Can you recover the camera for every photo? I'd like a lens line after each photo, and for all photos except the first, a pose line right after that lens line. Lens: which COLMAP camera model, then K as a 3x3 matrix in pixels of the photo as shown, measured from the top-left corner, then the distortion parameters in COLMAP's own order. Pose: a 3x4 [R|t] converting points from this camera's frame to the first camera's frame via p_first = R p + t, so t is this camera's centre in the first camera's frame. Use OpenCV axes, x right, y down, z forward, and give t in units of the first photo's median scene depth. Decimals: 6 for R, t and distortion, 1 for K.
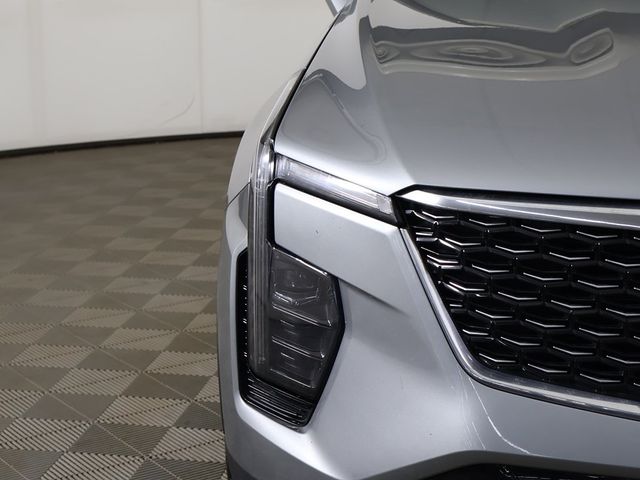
lens RADIAL K [[1387.1, 0, 320.0], [0, 1387.1, 240.0], [0, 0, 1]] dist [-0.002464, -0.062000]
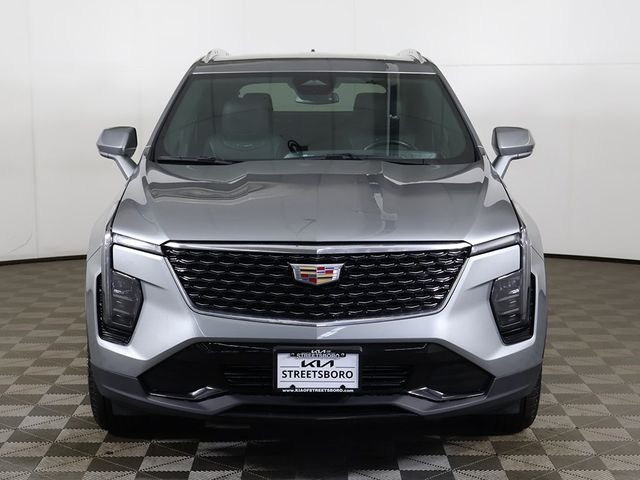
lens RADIAL K [[1041.0, 0, 320.0], [0, 1041.0, 240.0], [0, 0, 1]] dist [-0.097215, -0.038005]
pose [[0.976984, -0.026459, 0.211665, -0.066700], [0.046918, 0.994632, -0.092228, 0.147684], [-0.208089, 0.100037, 0.972981, -0.939062]]
